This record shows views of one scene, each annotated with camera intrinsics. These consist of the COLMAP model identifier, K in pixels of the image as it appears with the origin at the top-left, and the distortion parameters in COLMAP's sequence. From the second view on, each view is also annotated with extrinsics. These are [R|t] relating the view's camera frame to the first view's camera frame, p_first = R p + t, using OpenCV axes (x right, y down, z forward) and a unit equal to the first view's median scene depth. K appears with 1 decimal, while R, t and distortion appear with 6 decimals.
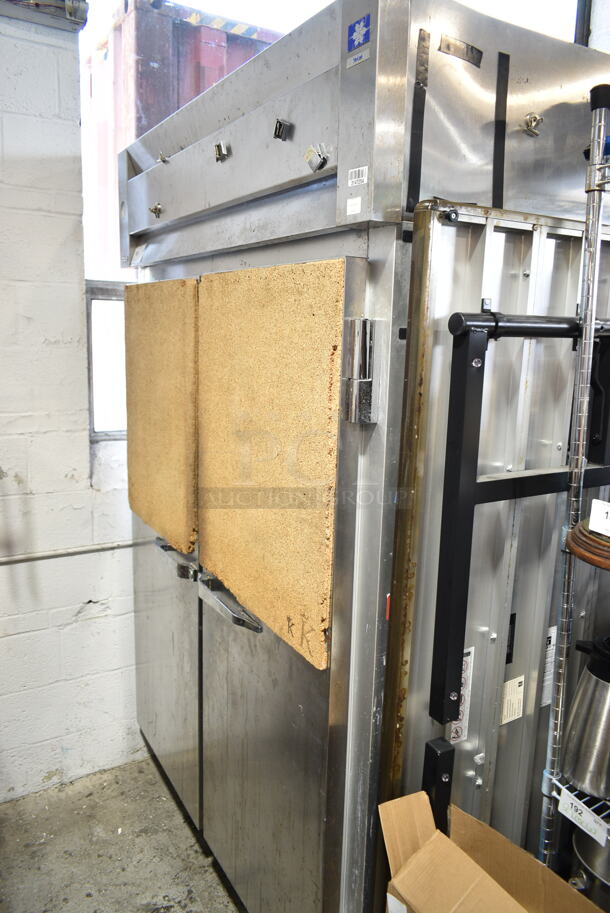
lens RADIAL K [[693.8, 0, 305.2], [0, 693.8, 457.2], [0, 0, 1]] dist [-0.038534, 0.003024]
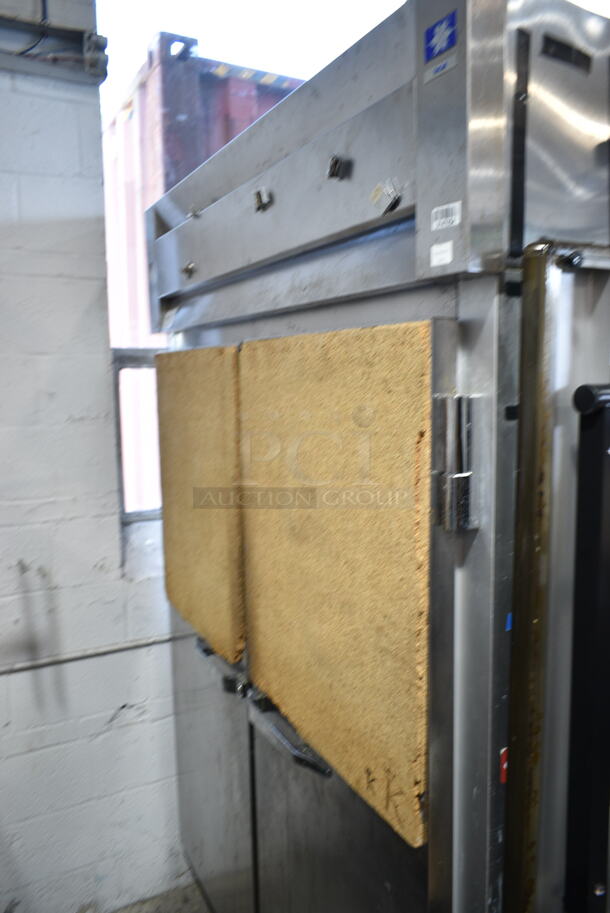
lens RADIAL K [[693.8, 0, 305.6], [0, 693.8, 454.1], [0, 0, 1]] dist [-0.038534, 0.003024]
pose [[0.998083, -0.038935, -0.048098, -0.032186], [0.035350, 0.996685, -0.073273, -0.053534], [0.050792, 0.071432, 0.996151, 0.142573]]
